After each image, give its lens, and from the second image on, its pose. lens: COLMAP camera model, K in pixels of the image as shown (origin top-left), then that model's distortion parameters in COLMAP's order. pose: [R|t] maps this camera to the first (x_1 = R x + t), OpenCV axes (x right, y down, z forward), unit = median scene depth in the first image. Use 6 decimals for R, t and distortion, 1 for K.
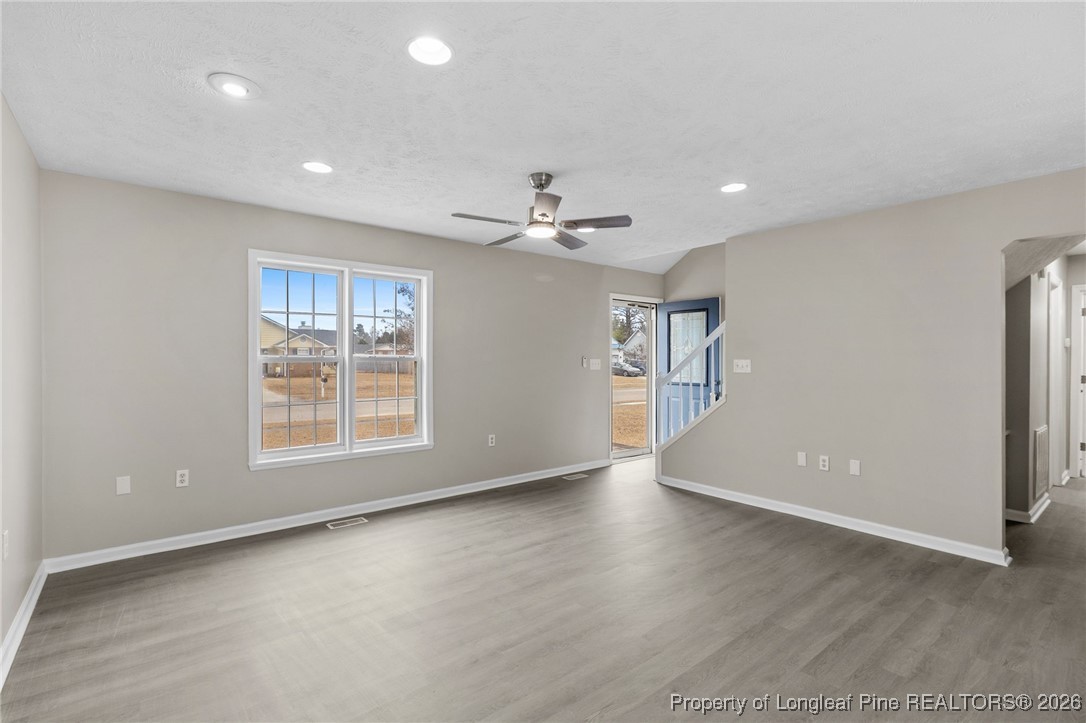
lens RADIAL K [[505.9, 0, 543.0], [0, 505.9, 361.5], [0, 0, 1]] dist [-0.000127, -0.000171]
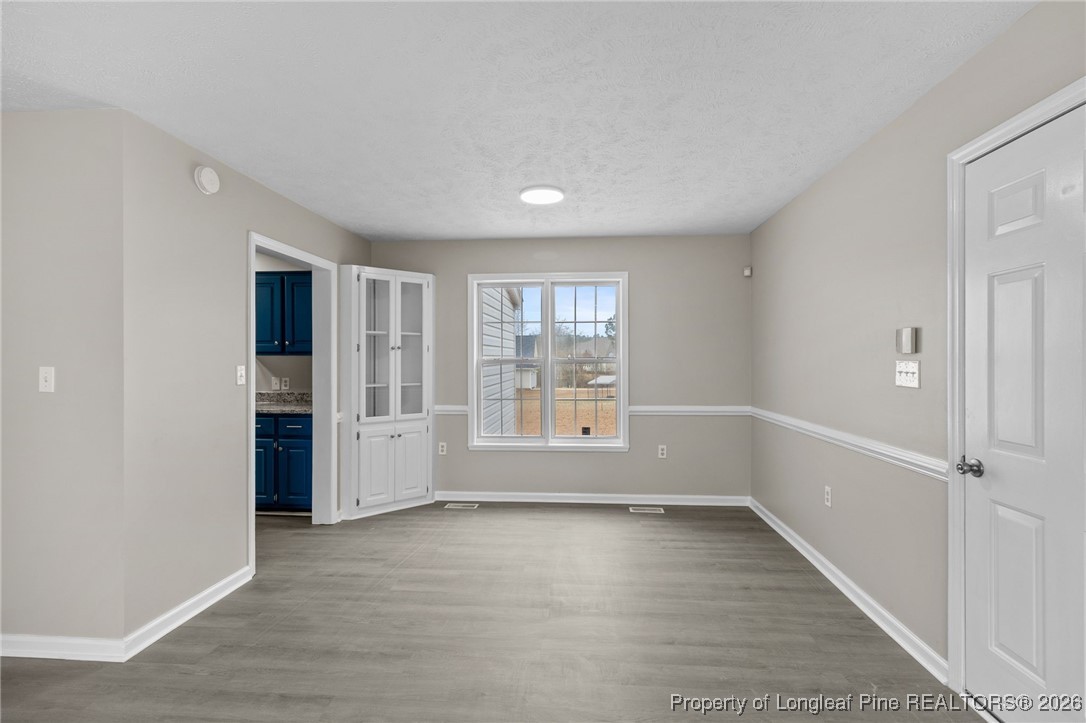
lens RADIAL K [[462.7, 0, 543.0], [0, 462.7, 361.5], [0, 0, 1]] dist [0.001703, 0.000157]
pose [[0.732500, 0.001710, -0.680765, 0.299968], [-0.004335, 0.999988, -0.002152, -0.001424], [0.680754, 0.004527, 0.732499, 0.246265]]
